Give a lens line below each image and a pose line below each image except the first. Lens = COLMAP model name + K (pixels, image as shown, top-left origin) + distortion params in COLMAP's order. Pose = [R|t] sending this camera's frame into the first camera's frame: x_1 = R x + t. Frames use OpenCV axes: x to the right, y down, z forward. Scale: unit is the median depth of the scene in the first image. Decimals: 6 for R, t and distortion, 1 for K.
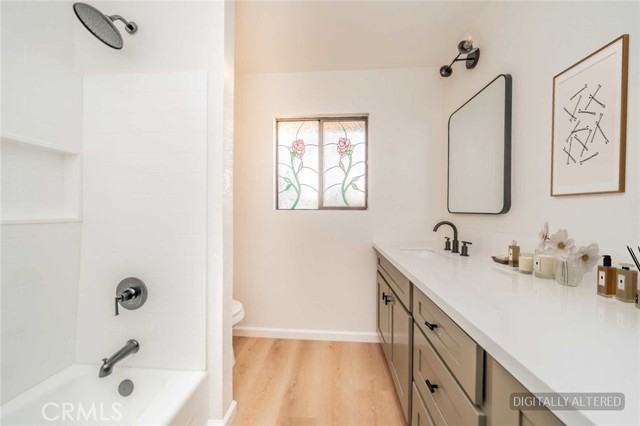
lens RADIAL K [[229.9, 0, 320.0], [0, 229.9, 213.0], [0, 0, 1]] dist [-0.001716, -0.000060]
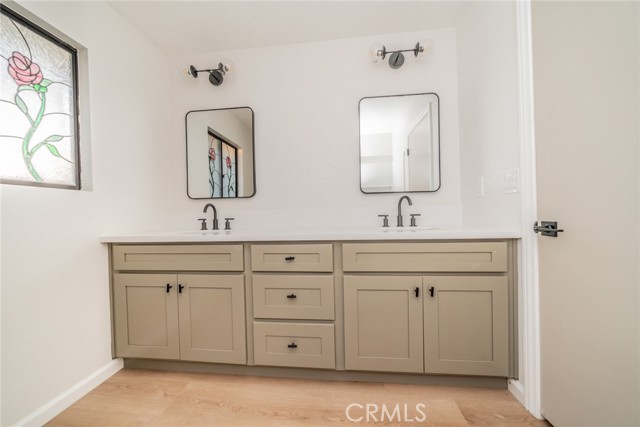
lens RADIAL K [[229.9, 0, 320.0], [0, 229.9, 213.5], [0, 0, 1]] dist [-0.001716, -0.000060]
pose [[0.027991, -0.000637, 0.999608, -0.430287], [0.037304, 0.999304, -0.000408, 0.076656], [-0.998912, 0.037301, 0.027995, 0.293088]]
